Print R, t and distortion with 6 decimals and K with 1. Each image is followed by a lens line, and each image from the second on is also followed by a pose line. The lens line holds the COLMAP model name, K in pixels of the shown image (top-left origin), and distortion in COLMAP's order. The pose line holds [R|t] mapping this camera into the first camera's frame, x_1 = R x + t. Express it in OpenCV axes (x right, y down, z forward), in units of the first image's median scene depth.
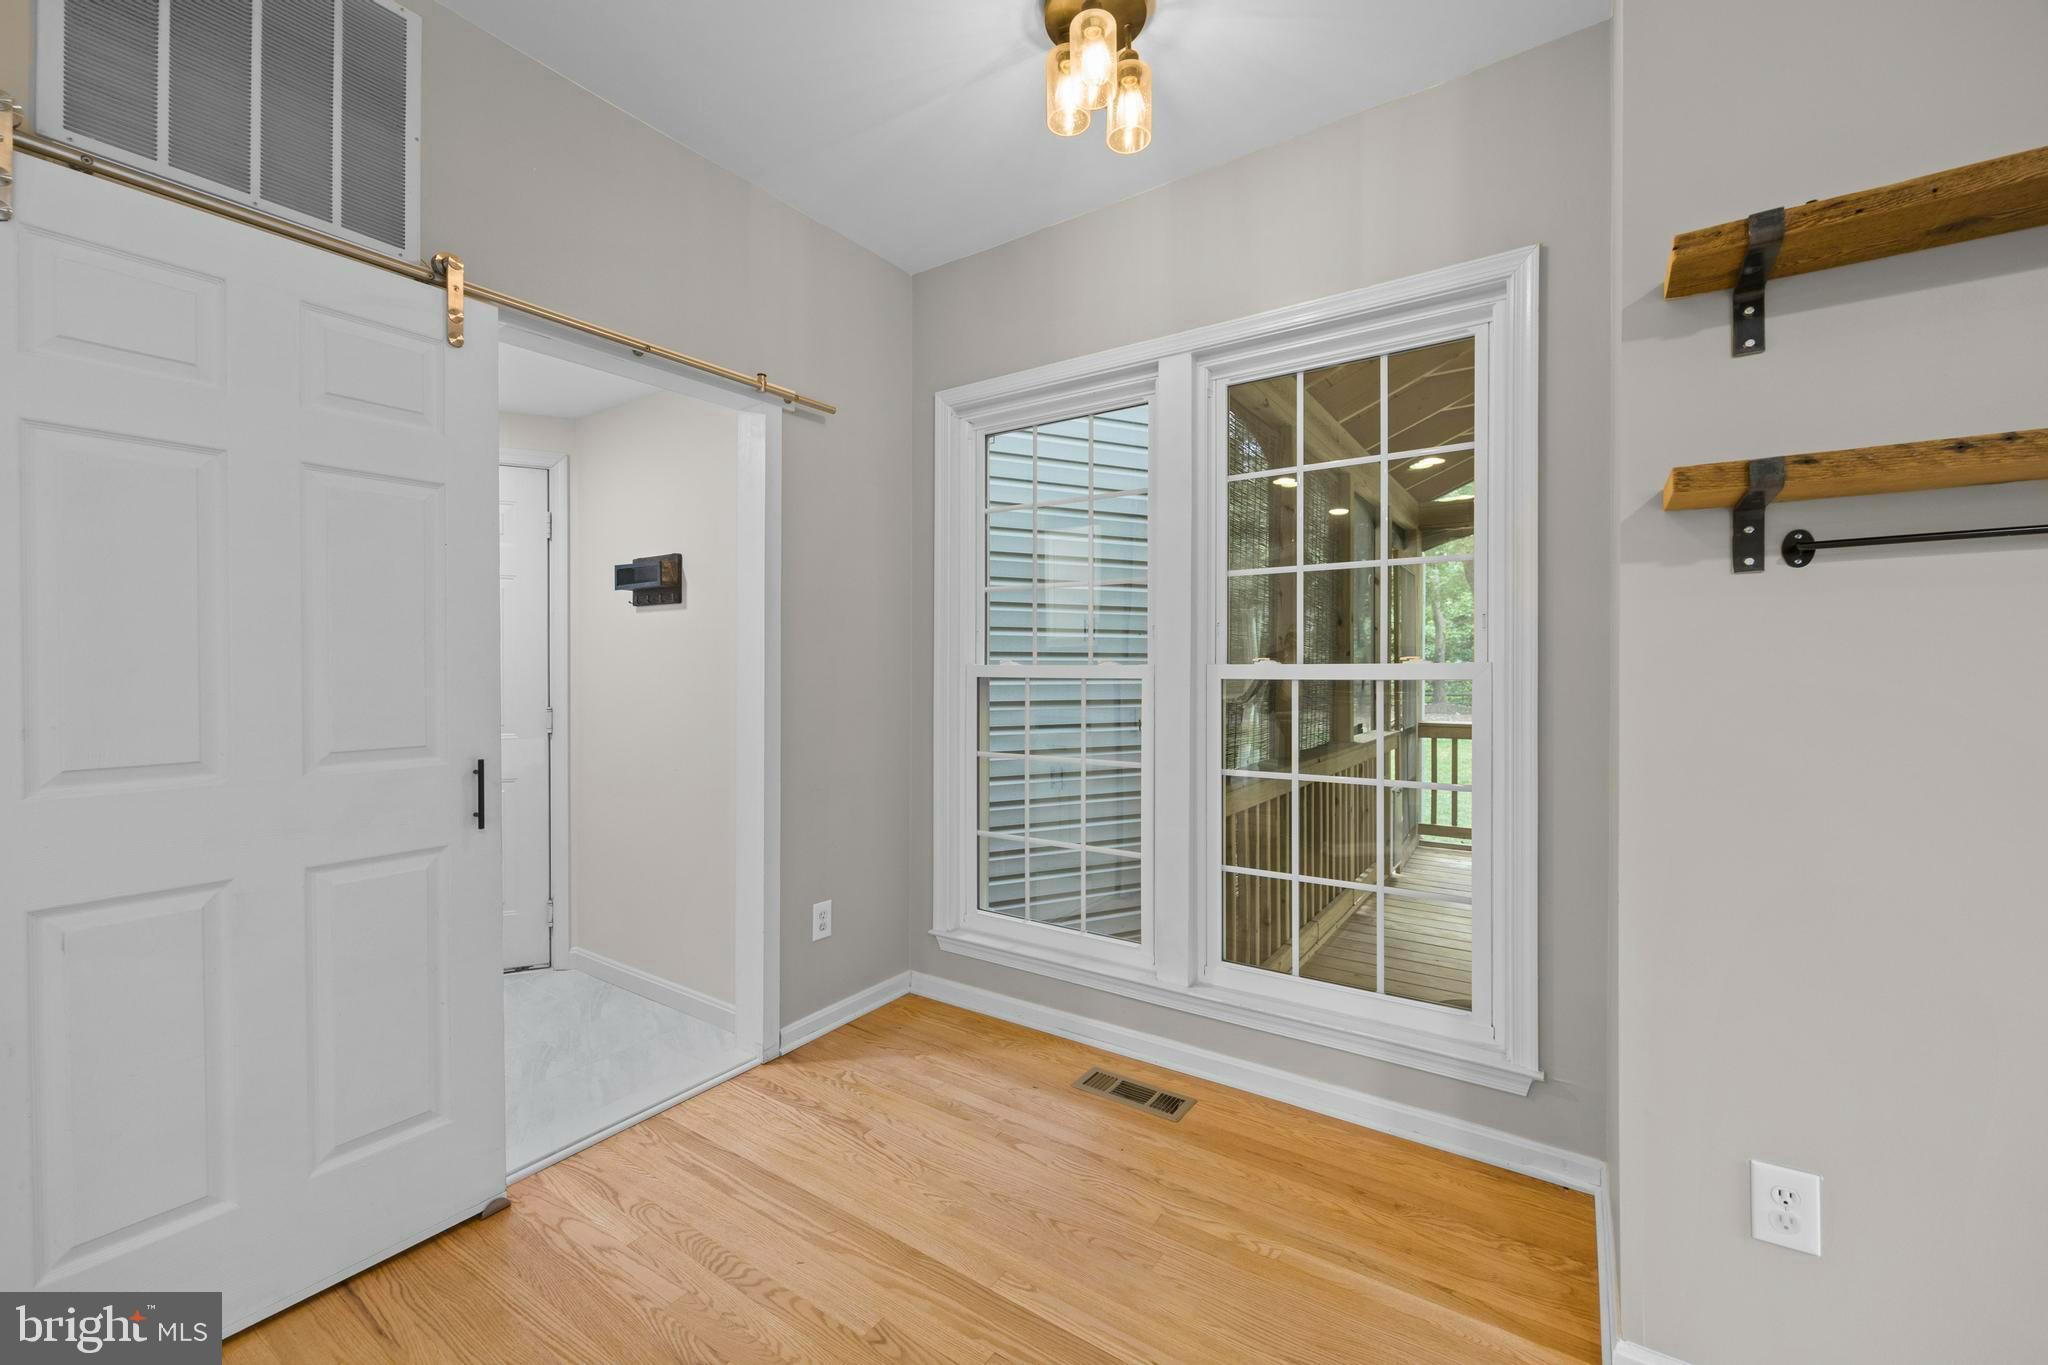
lens RADIAL K [[824.6, 0, 1017.2], [0, 824.6, 673.9], [0, 0, 1]] dist [-0.003715, 0.001123]
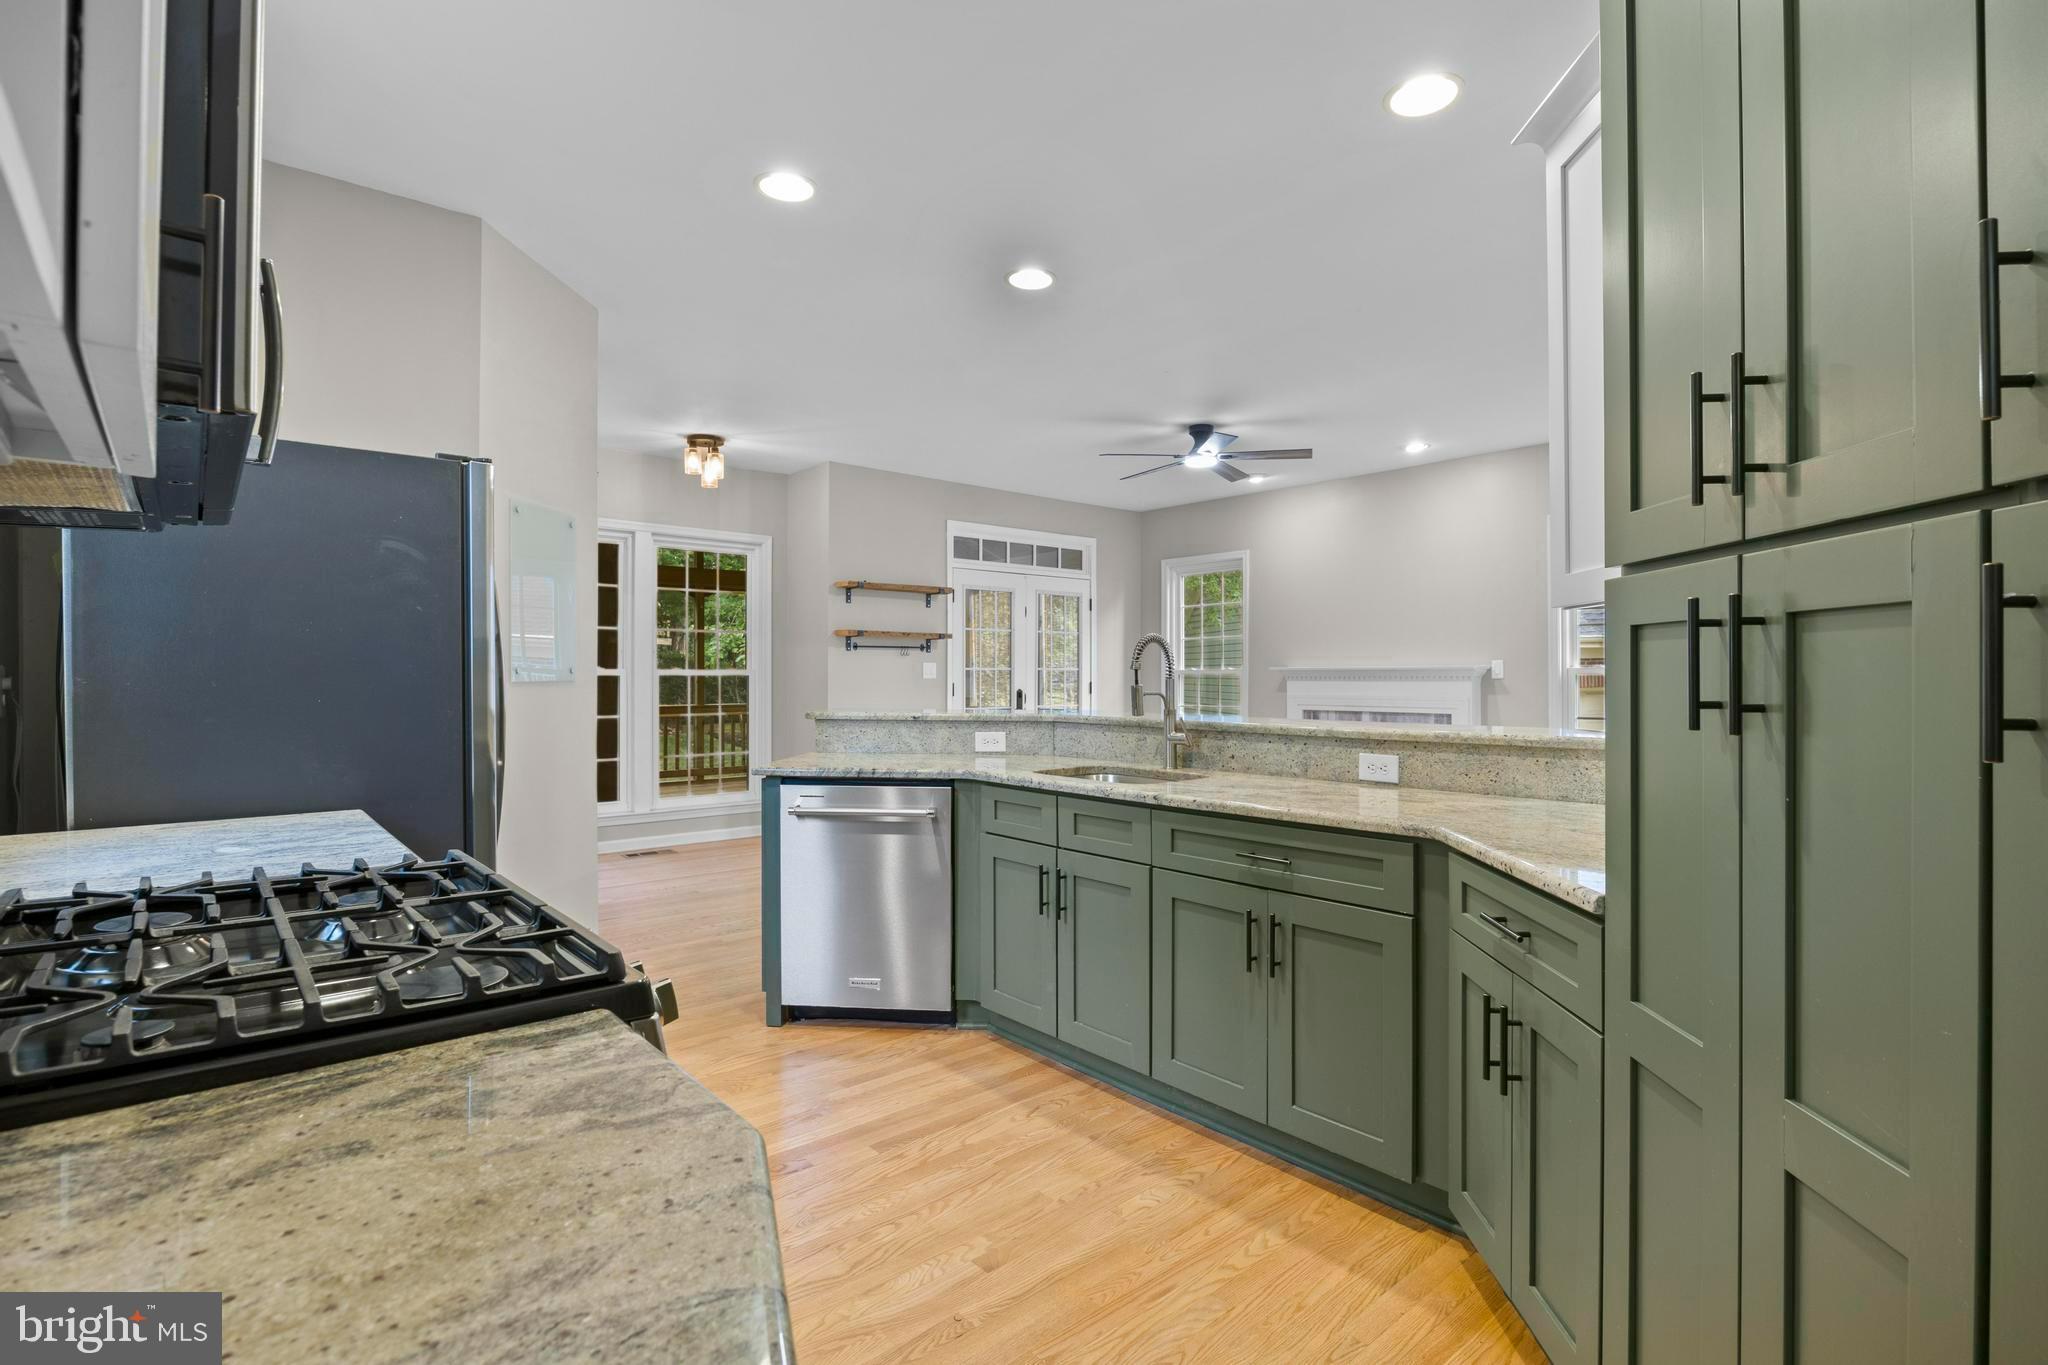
lens RADIAL K [[953.0, 0, 1016.4], [0, 953.0, 682.6], [0, 0, 1]] dist [-0.014700, 0.000242]
pose [[0.262014, -0.008125, 0.965030, -2.512784], [0.001404, 0.999967, 0.008038, 0.007204], [-0.965063, -0.000751, 0.262016, -0.813671]]
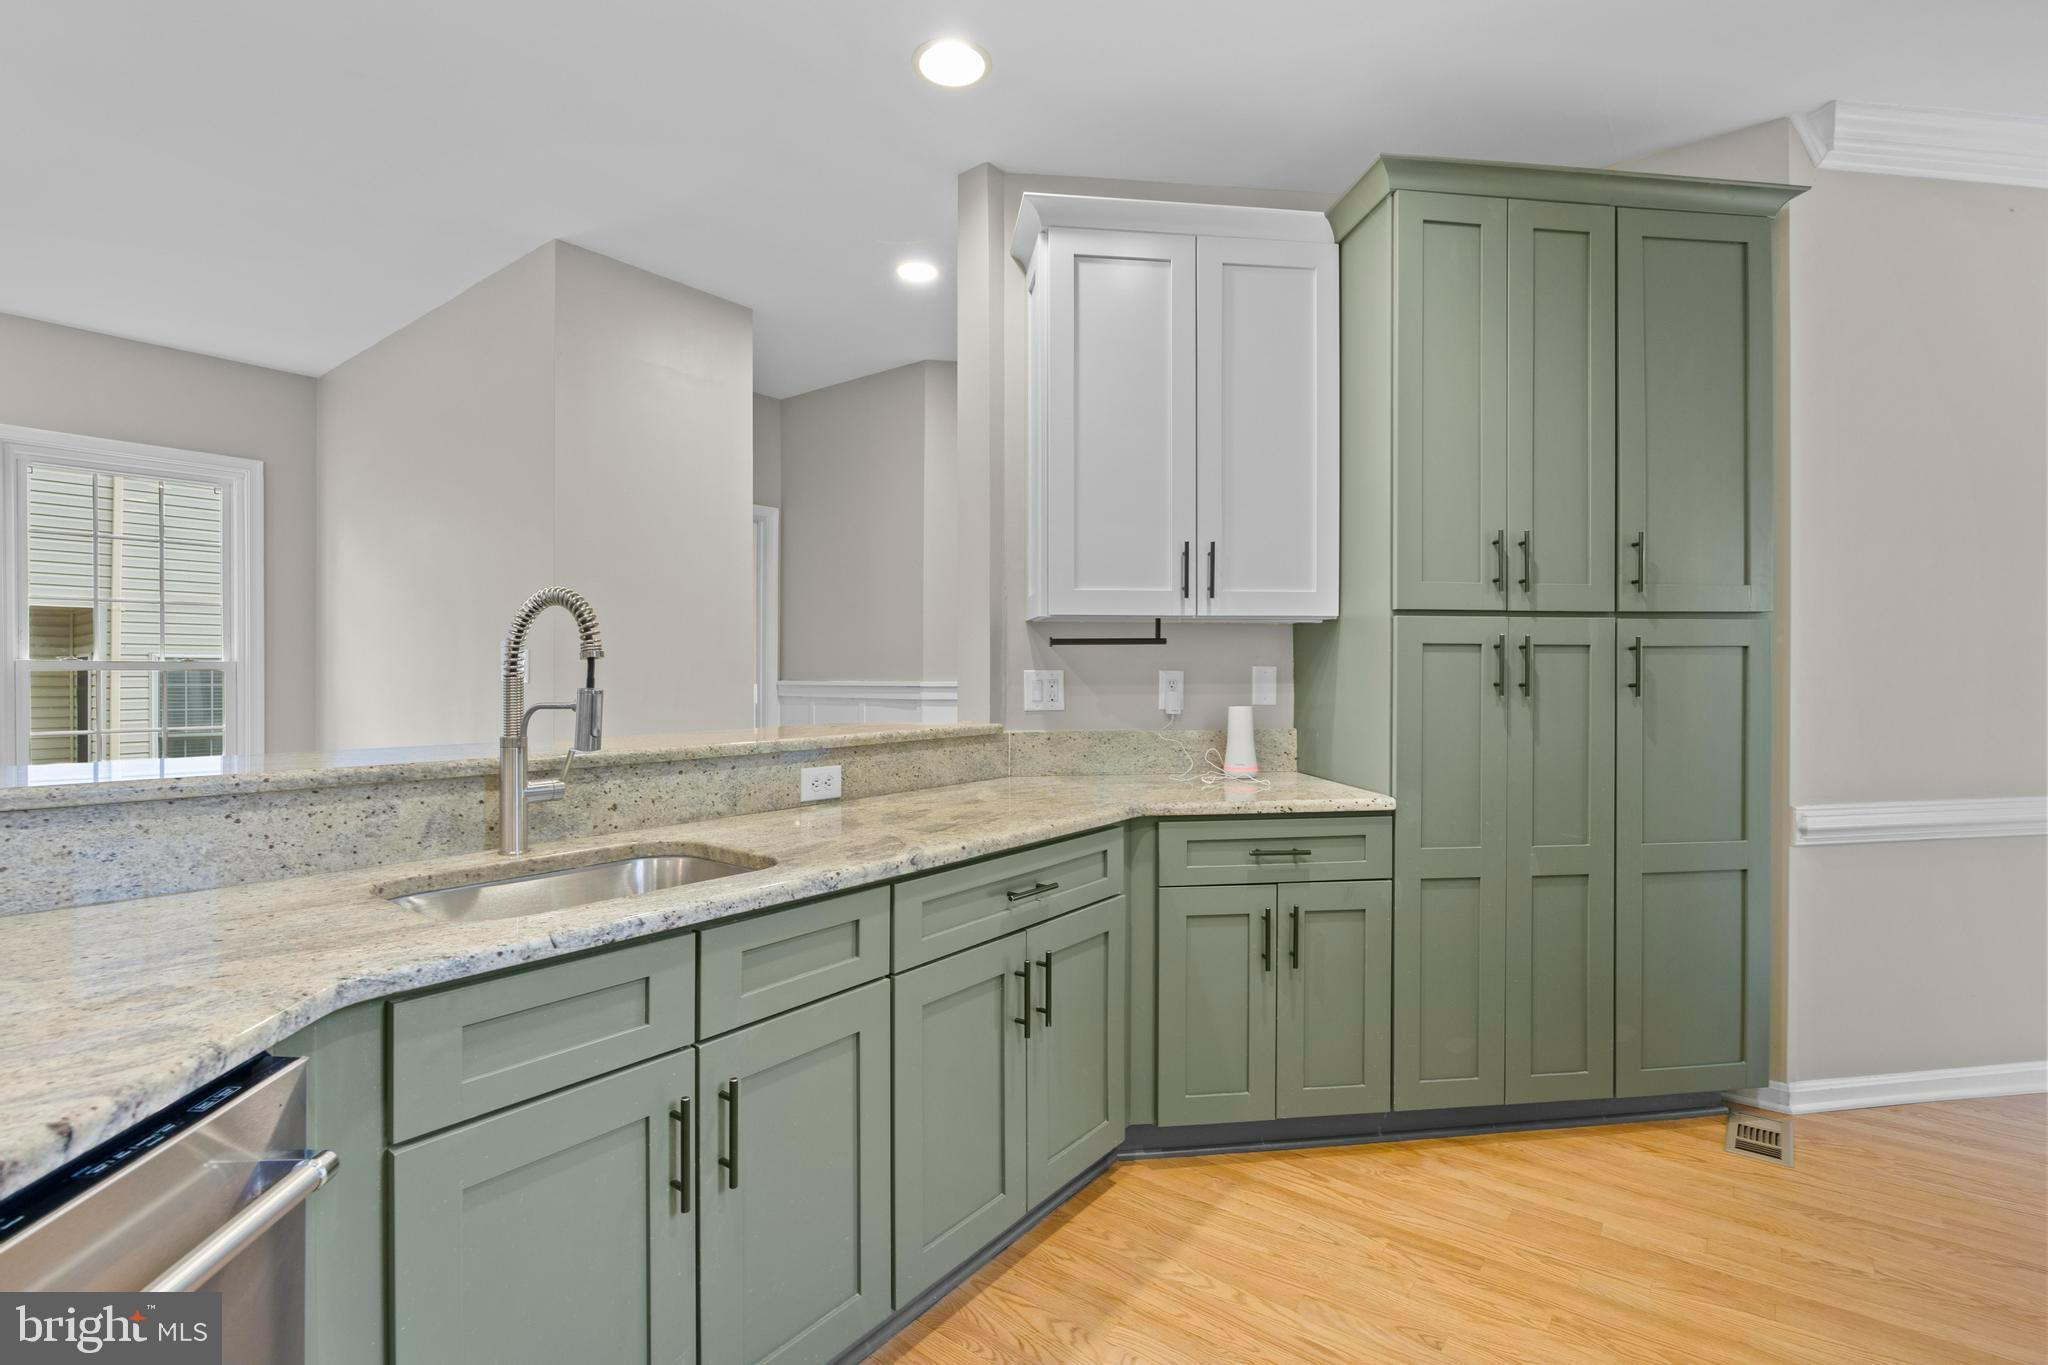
lens RADIAL K [[943.9, 0, 1021.1], [0, 943.9, 681.3], [0, 0, 1]] dist [-0.009333, 0.001422]
pose [[-0.998164, -0.001685, 0.060541, -1.405176], [-0.001232, 0.999971, 0.007530, 0.011794], [-0.060552, 0.007442, -0.998137, 0.111560]]
